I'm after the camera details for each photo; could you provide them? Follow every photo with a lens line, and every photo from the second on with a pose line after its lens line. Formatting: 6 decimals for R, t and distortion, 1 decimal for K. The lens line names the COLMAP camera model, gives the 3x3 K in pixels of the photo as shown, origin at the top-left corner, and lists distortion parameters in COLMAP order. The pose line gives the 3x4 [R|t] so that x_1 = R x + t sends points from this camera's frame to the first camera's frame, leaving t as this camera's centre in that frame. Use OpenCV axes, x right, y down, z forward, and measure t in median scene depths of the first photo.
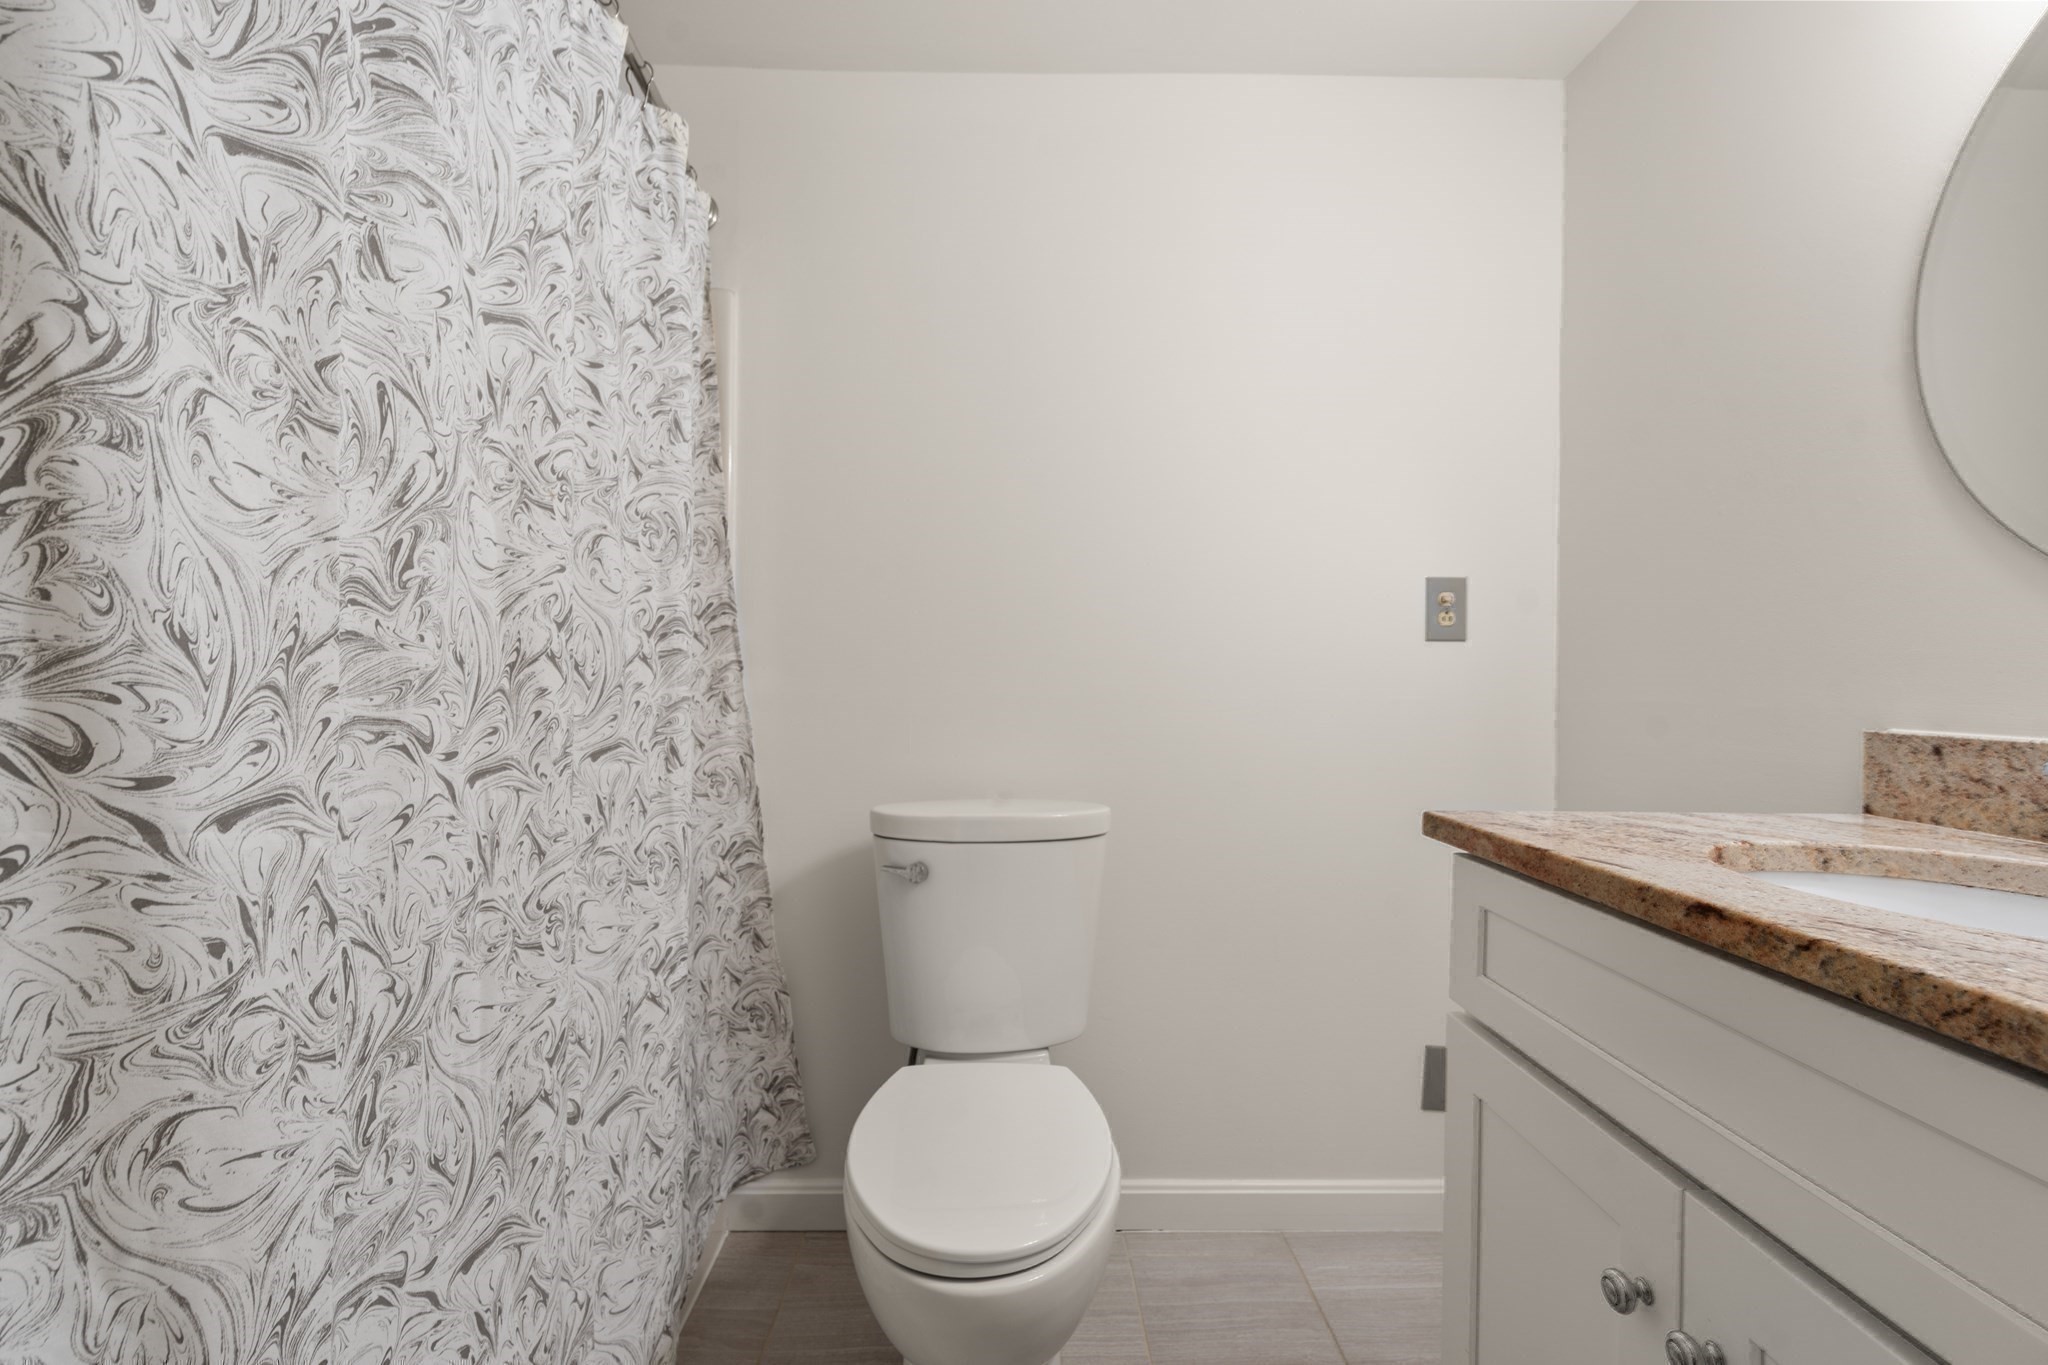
lens RADIAL K [[927.0, 0, 1017.5], [0, 927.0, 684.0], [0, 0, 1]] dist [-0.001858, 0.001383]
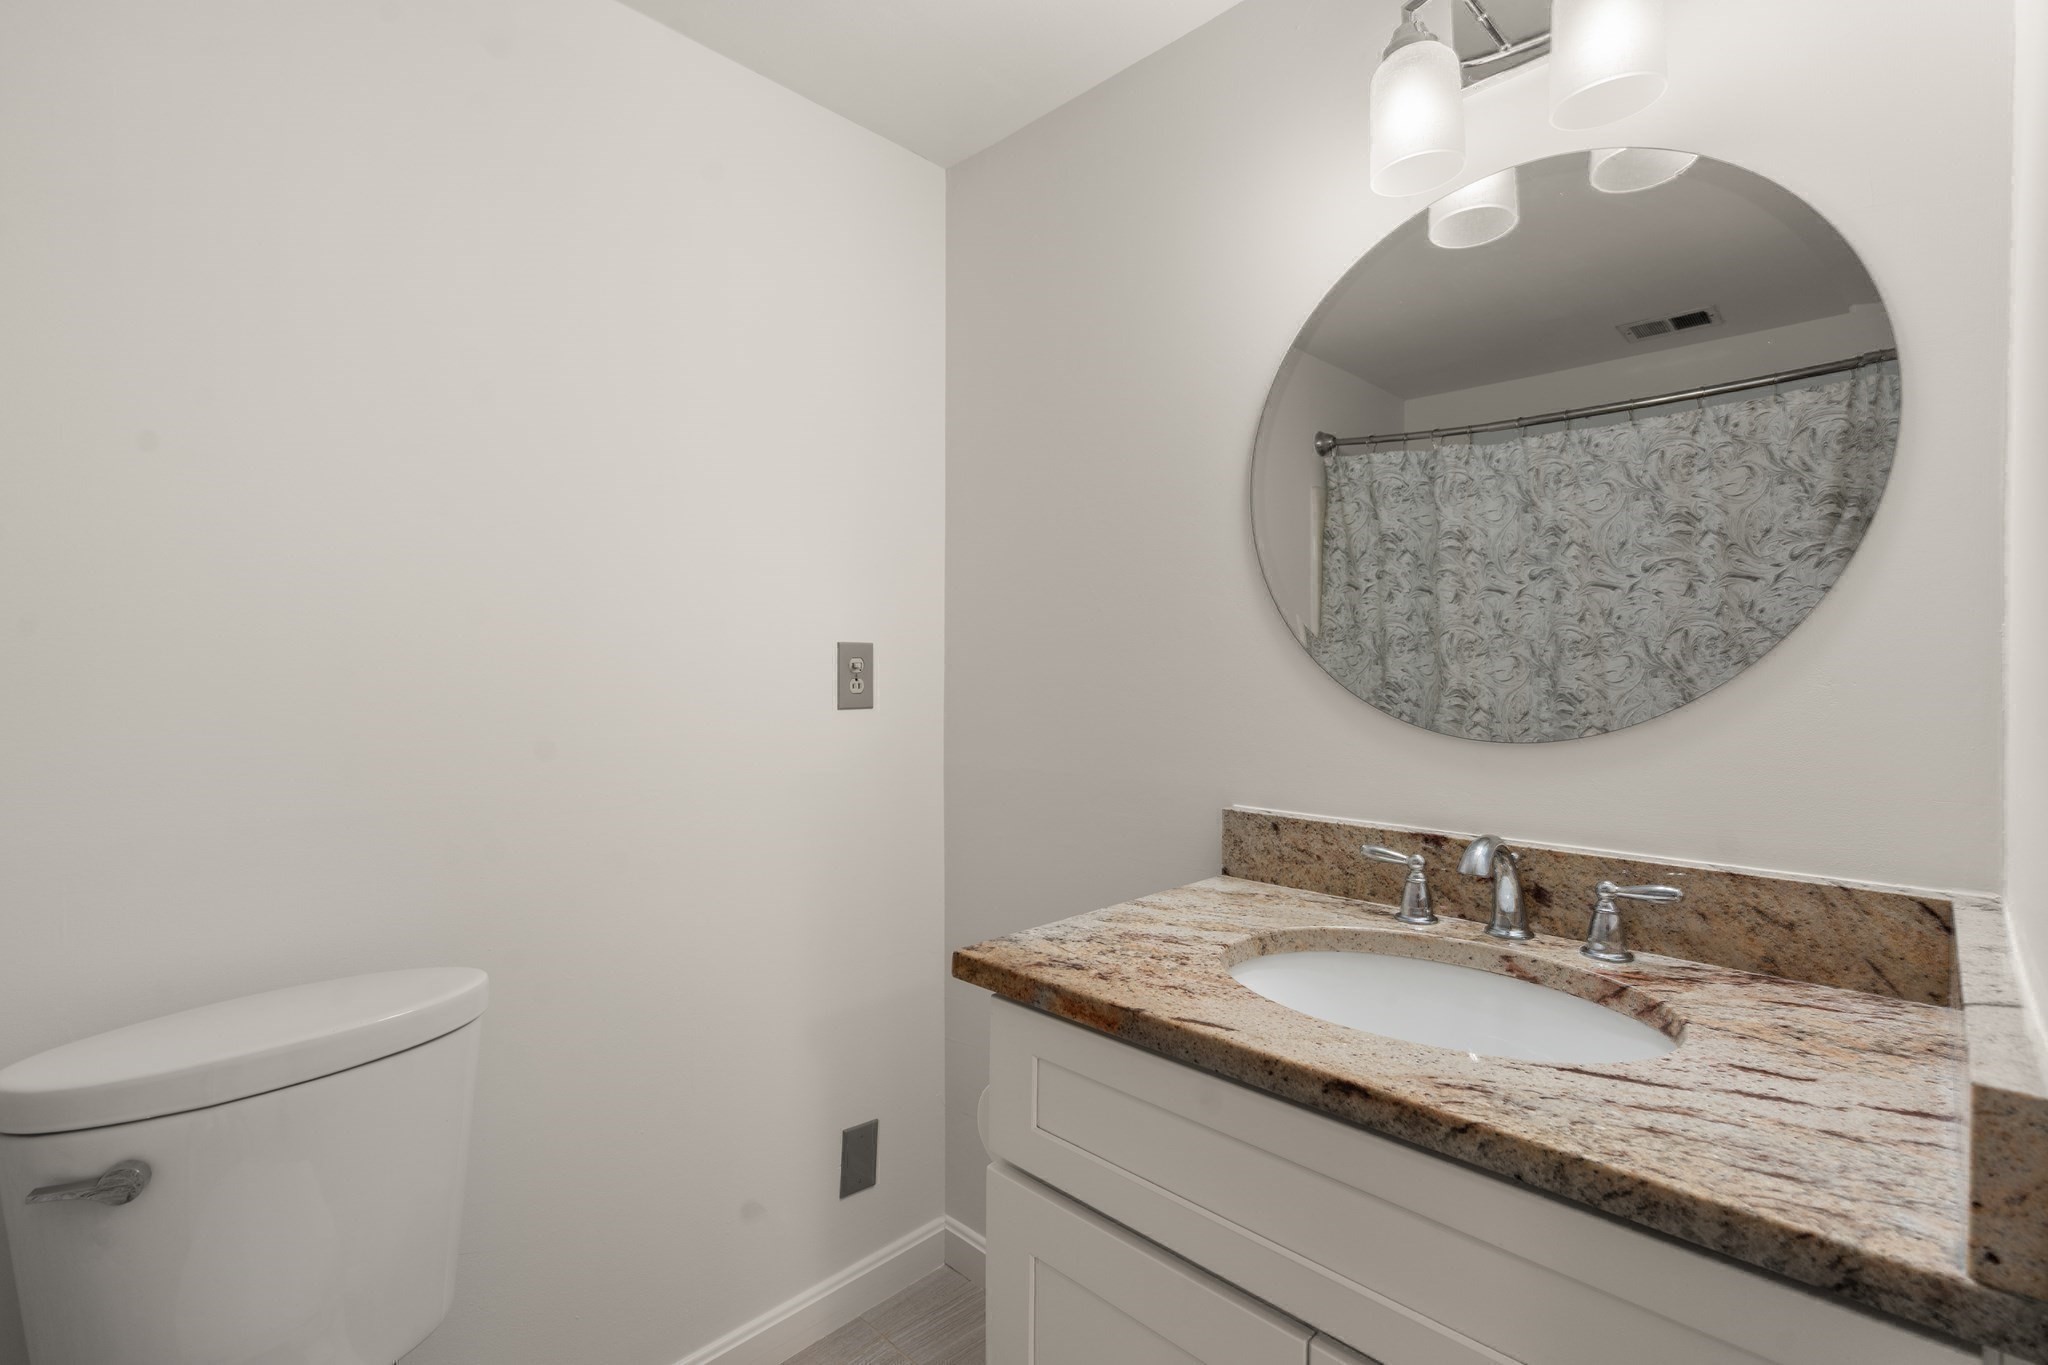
lens RADIAL K [[927.0, 0, 1017.5], [0, 927.0, 684.0], [0, 0, 1]] dist [-0.001858, 0.001383]
pose [[0.706505, -0.022594, 0.707347, -0.195156], [0.007876, 0.999679, 0.024065, -0.183439], [-0.707664, -0.011431, 0.706456, 0.390881]]
